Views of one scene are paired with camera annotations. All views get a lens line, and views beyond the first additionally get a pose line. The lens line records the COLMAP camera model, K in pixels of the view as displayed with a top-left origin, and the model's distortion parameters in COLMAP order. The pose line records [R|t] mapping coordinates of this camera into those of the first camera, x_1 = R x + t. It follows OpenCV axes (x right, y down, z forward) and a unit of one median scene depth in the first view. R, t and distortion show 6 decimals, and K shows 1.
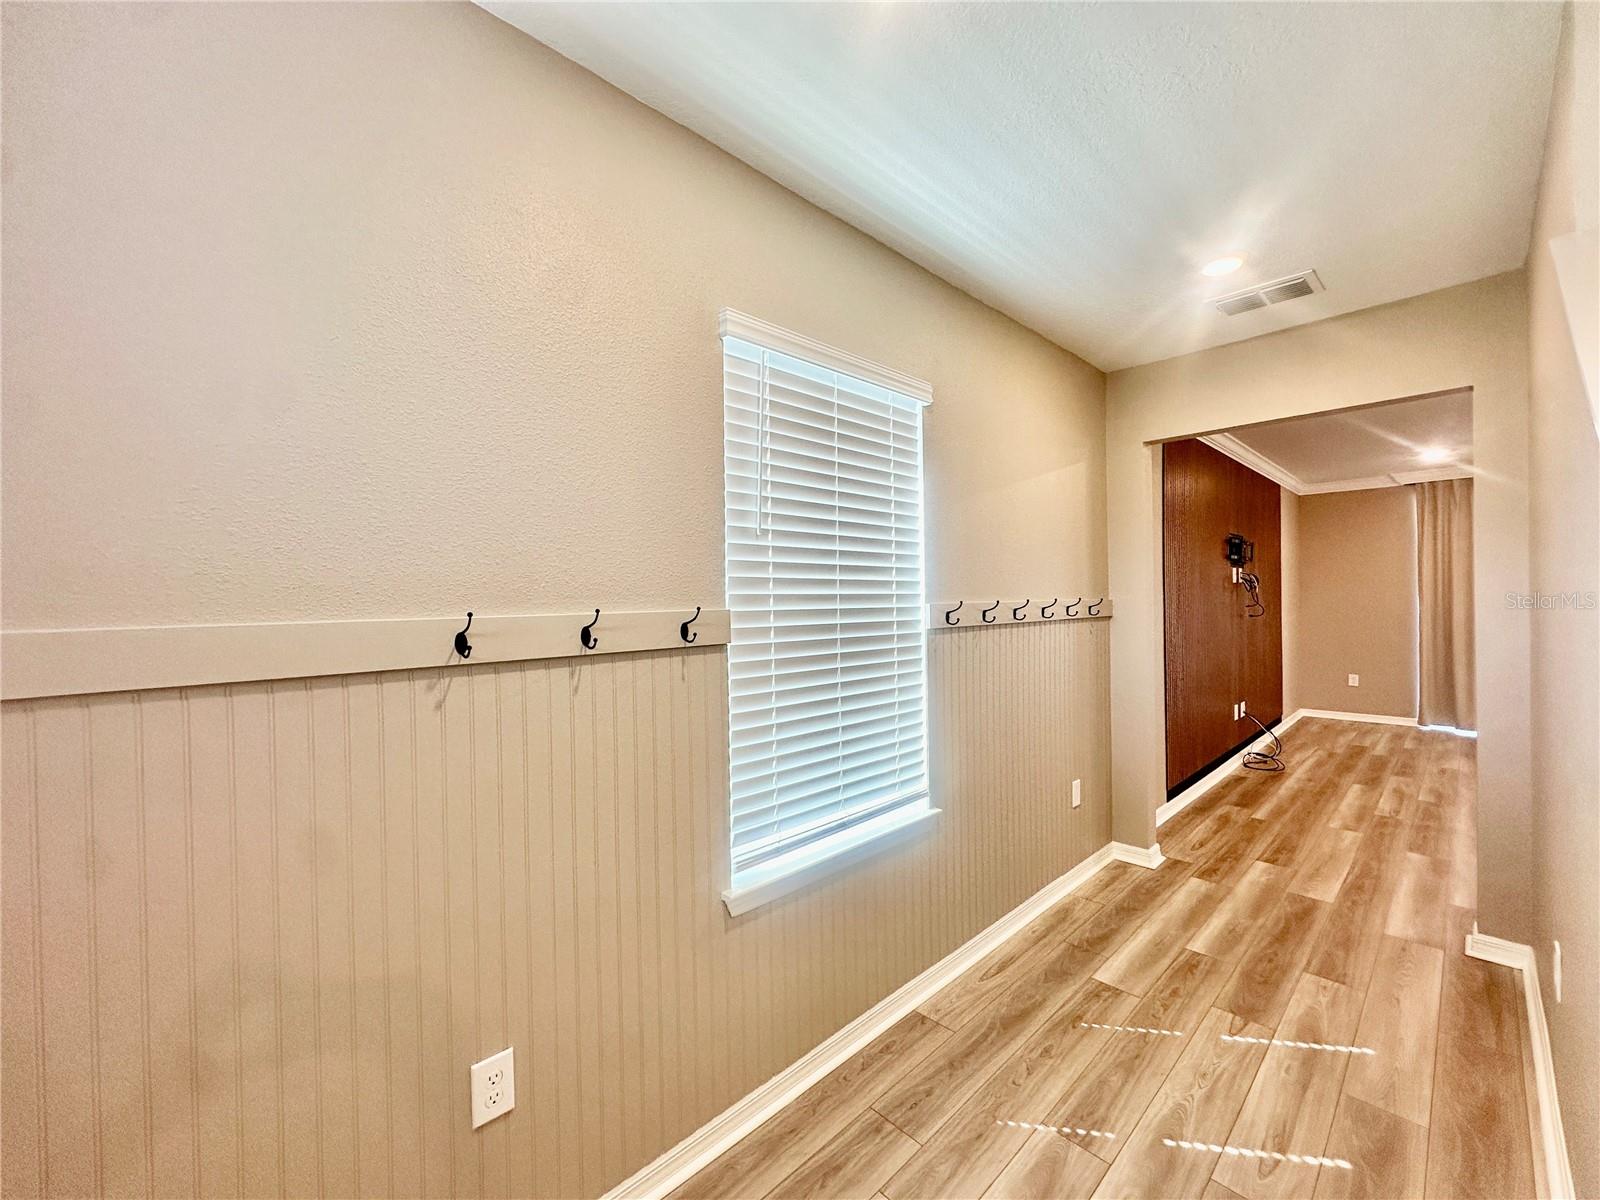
lens RADIAL K [[637.4, 0, 799.8], [0, 637.4, 599.7], [0, 0, 1]] dist [-0.006590, 0.001536]
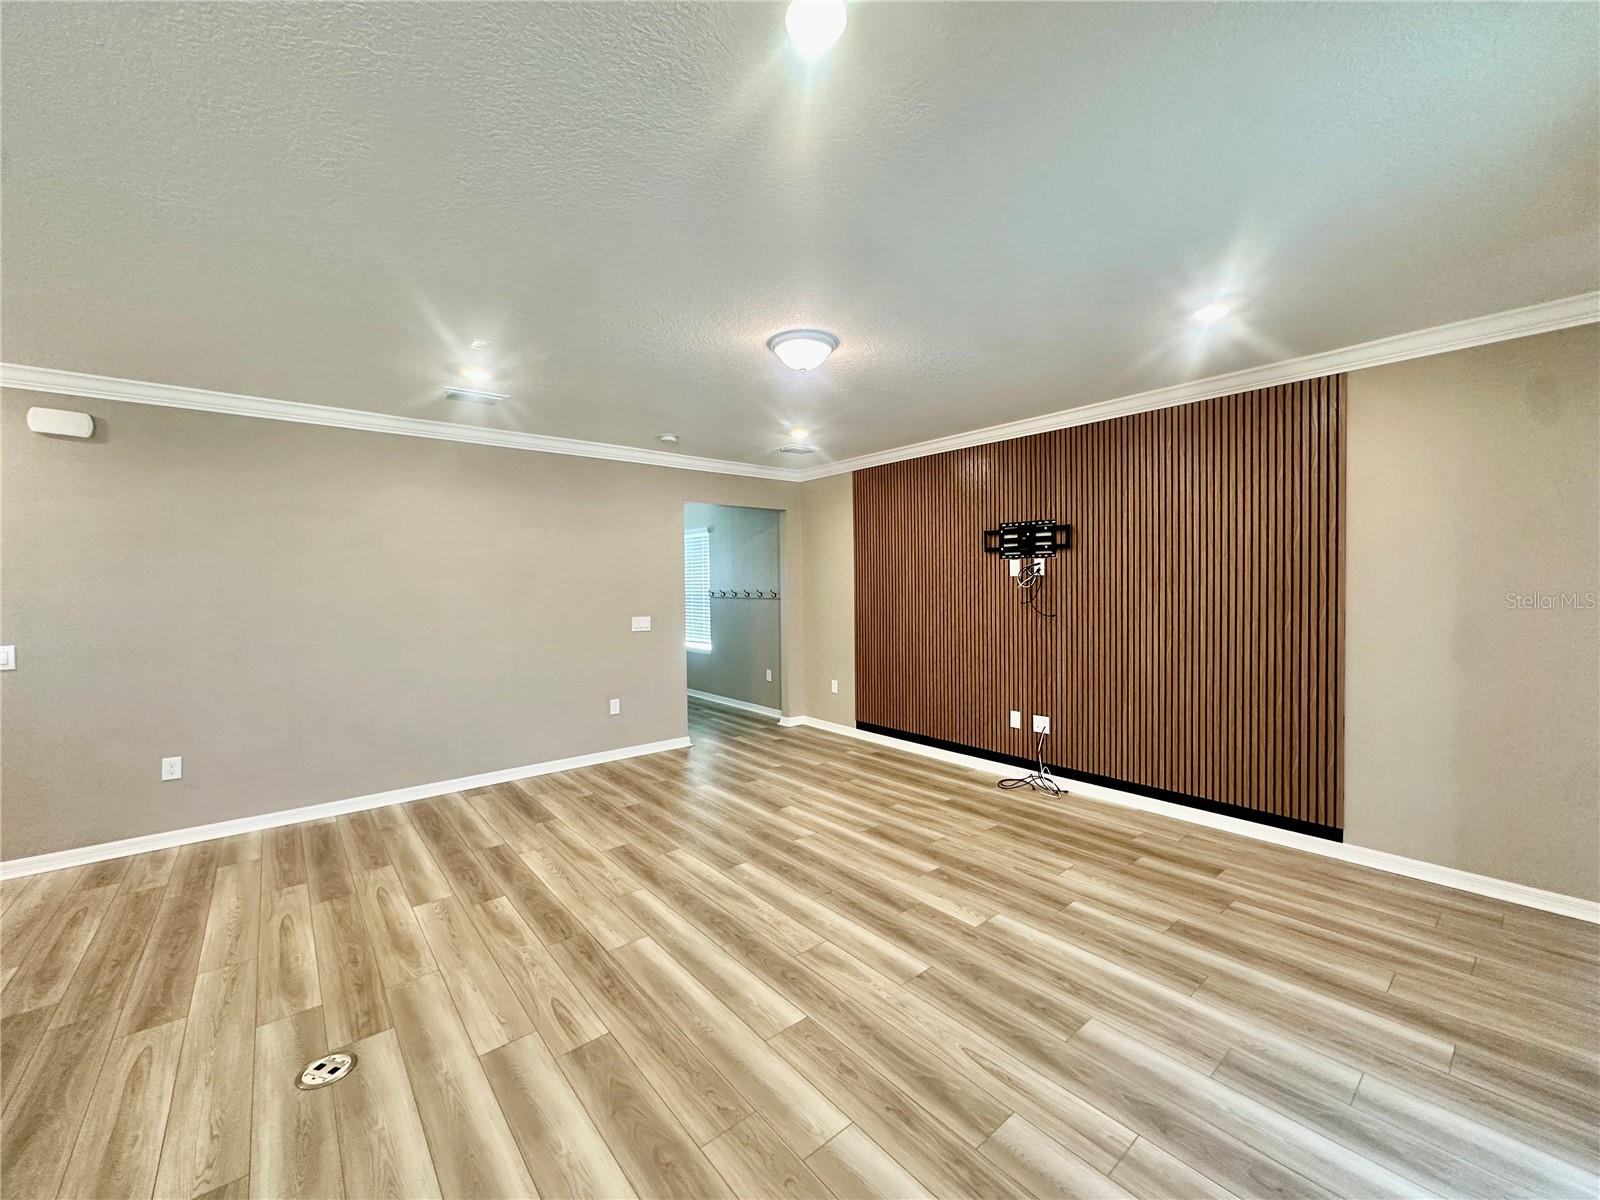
lens RADIAL K [[637.4, 0, 797.5], [0, 637.4, 595.6], [0, 0, 1]] dist [-0.006590, 0.001536]
pose [[-0.065251, 0.029793, -0.997424, 3.766975], [0.003498, 0.999555, 0.029628, -0.064175], [0.997863, -0.001556, -0.065326, 1.760242]]
